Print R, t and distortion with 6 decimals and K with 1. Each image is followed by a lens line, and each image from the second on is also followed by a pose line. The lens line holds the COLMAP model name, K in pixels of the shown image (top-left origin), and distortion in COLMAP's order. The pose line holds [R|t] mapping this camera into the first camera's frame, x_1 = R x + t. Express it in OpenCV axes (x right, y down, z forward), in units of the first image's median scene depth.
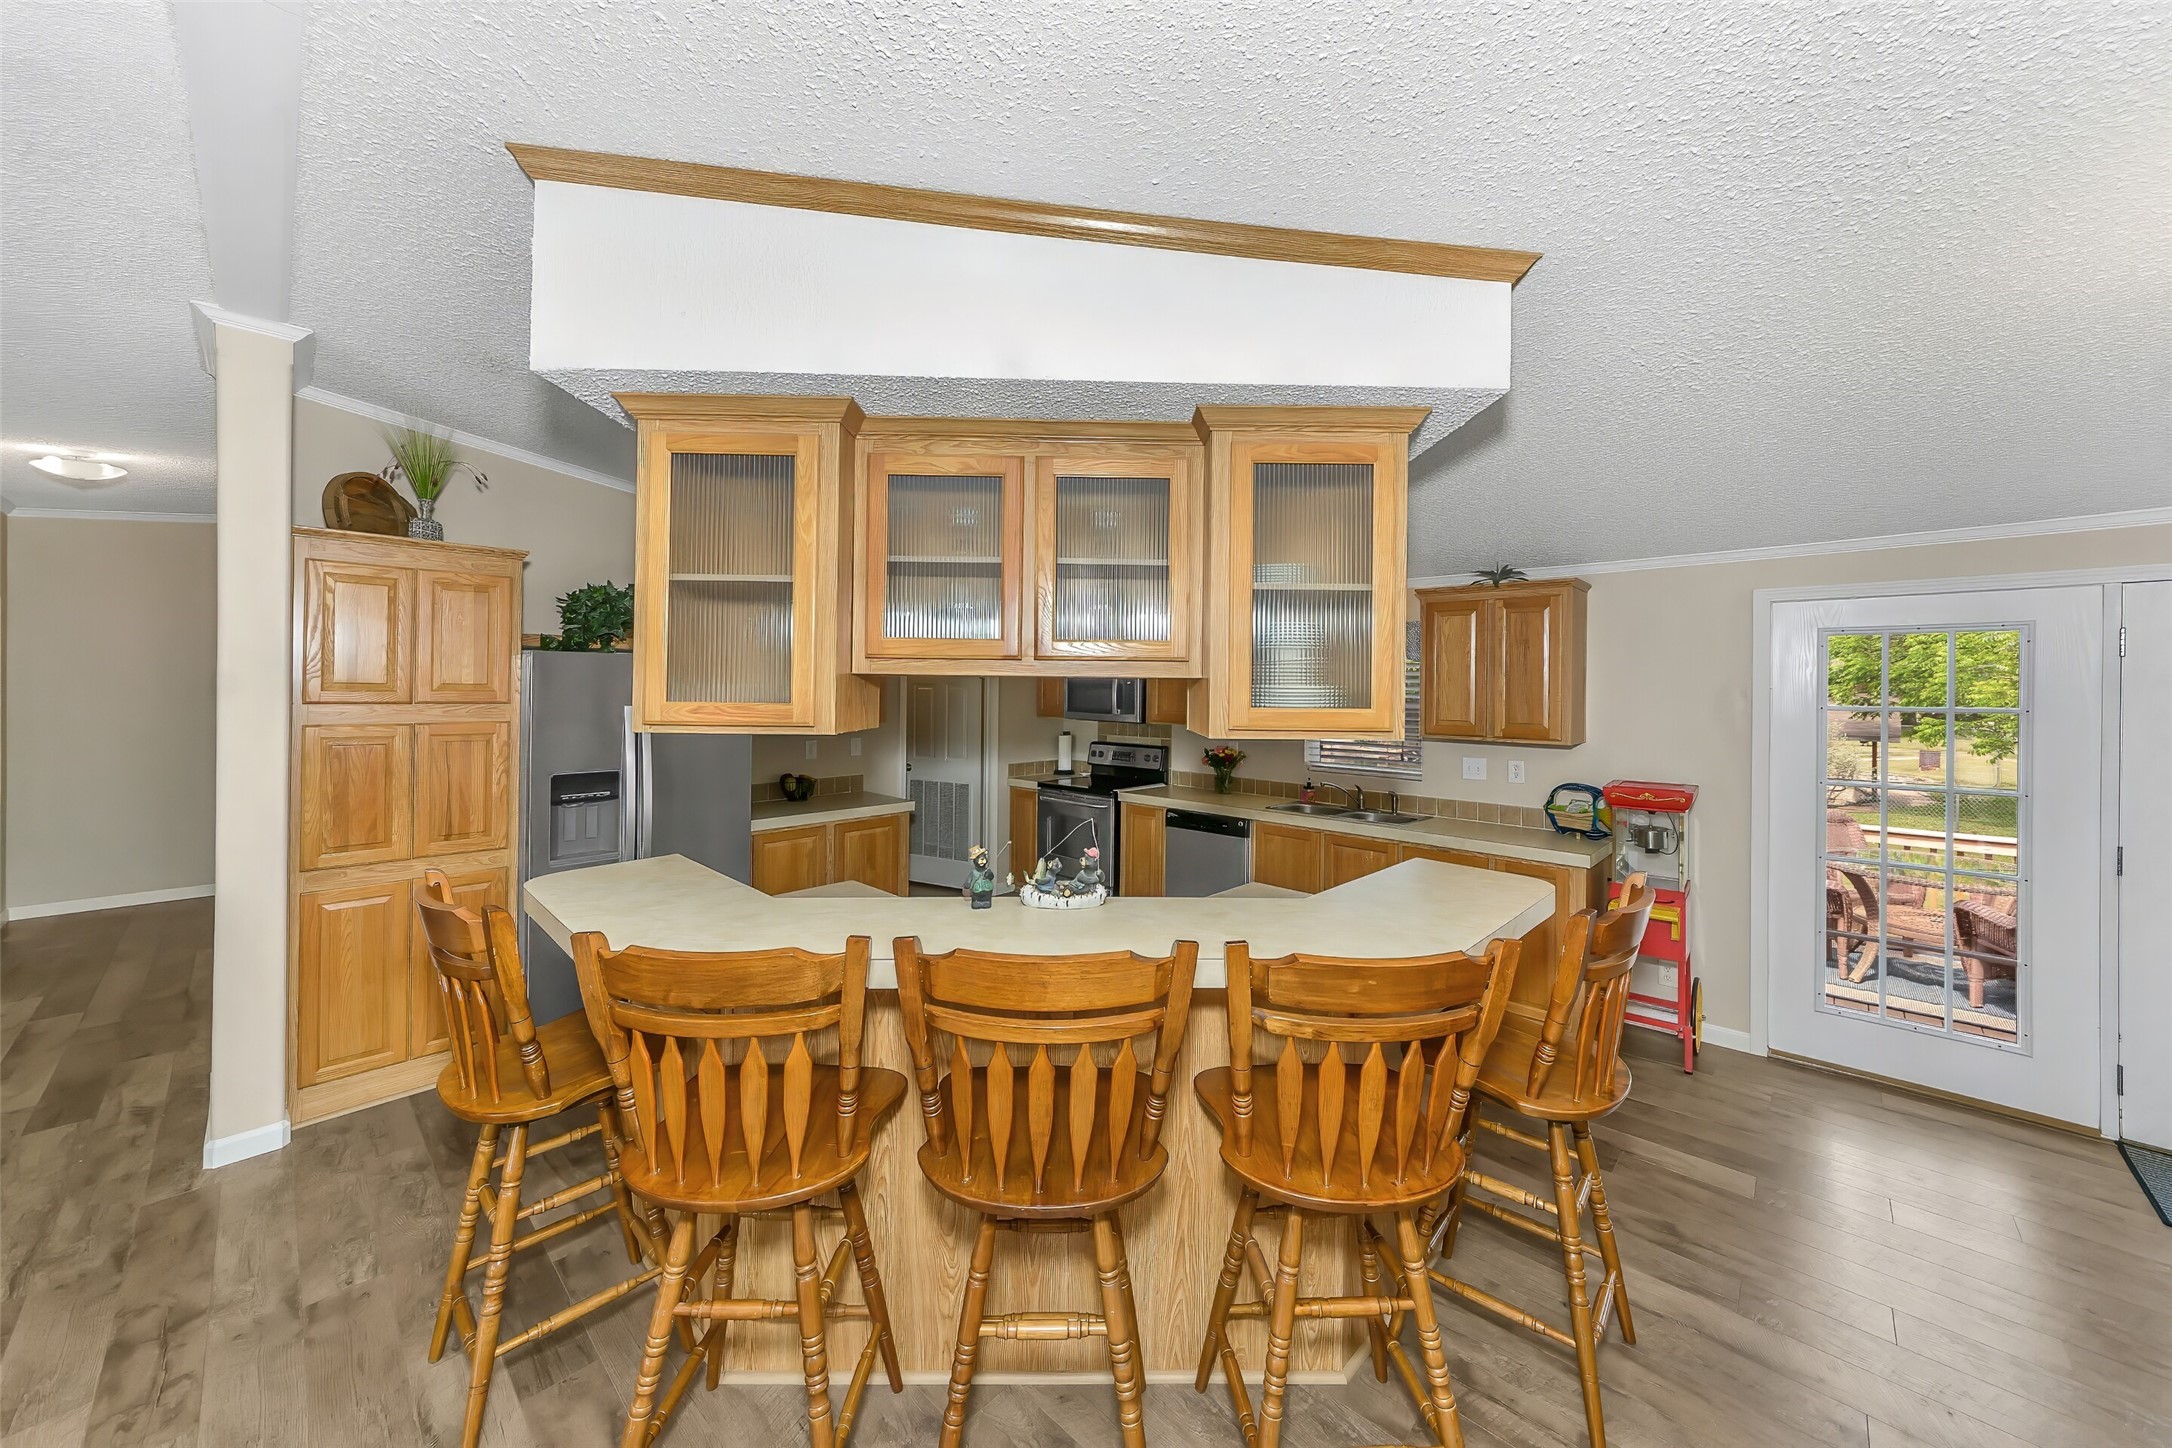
lens RADIAL K [[785.5, 0, 1103.8], [0, 785.5, 695.2], [0, 0, 1]] dist [0.006839, -0.000648]
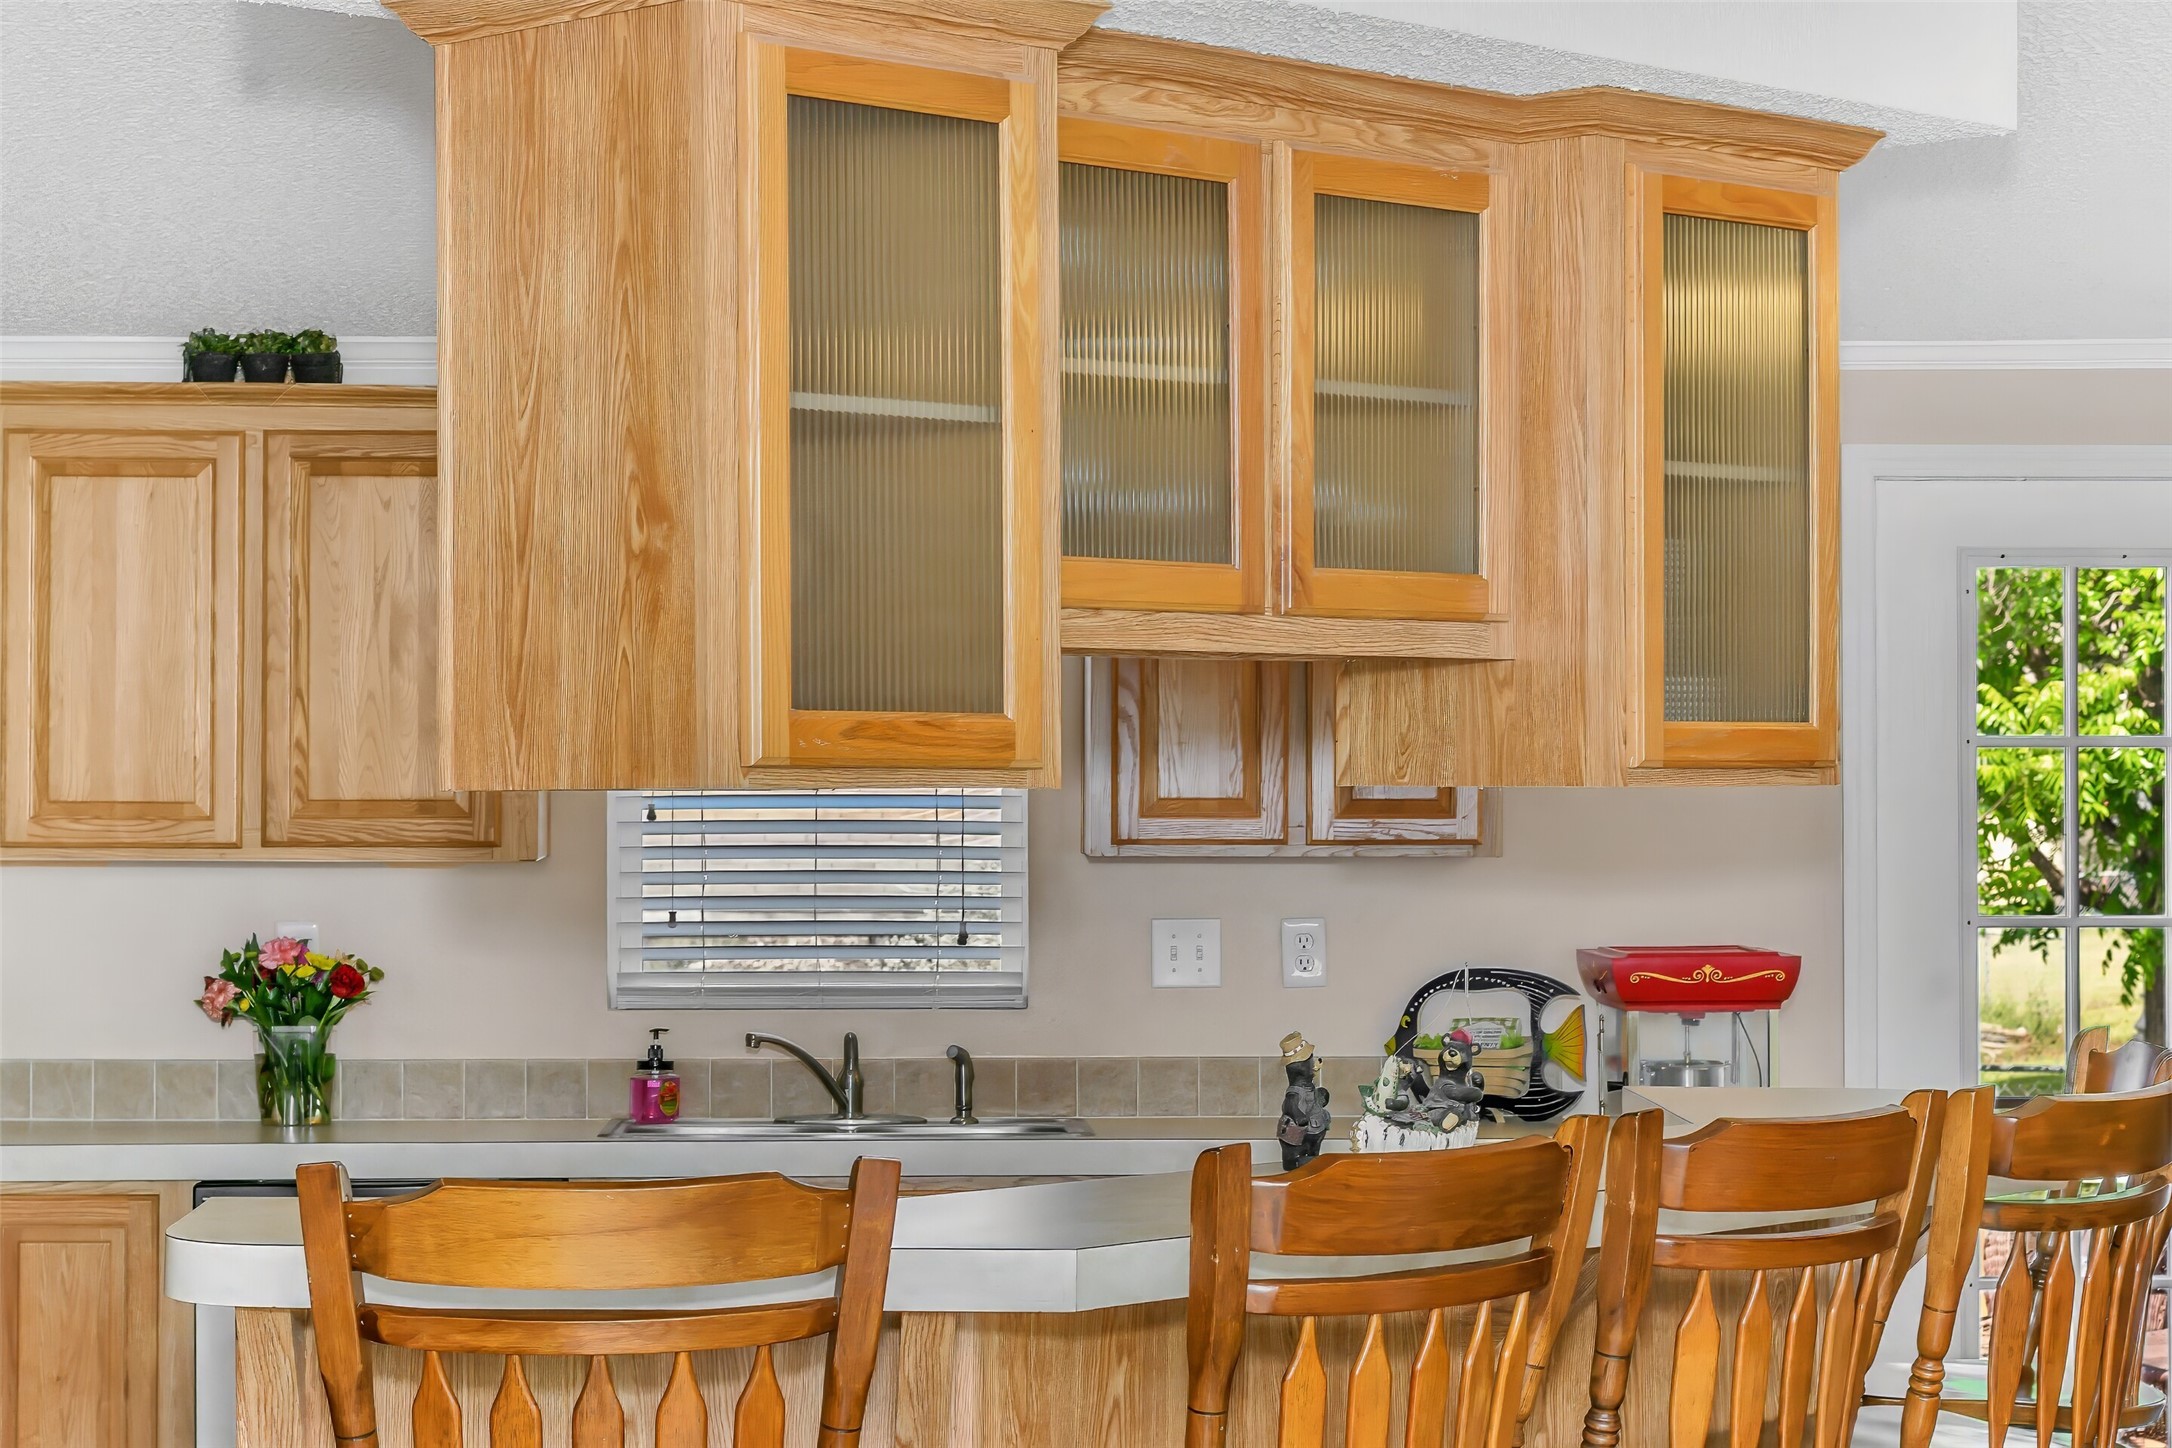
lens RADIAL K [[4713.1, 0, 1085.3], [0, 4713.1, 721.7], [0, 0, 1]] dist [-0.094973, 0.000000]
pose [[0.714667, -0.003080, 0.699459, -1.033638], [0.013659, 0.999861, -0.009553, 0.019312], [-0.699332, 0.016381, 0.714609, -0.400673]]
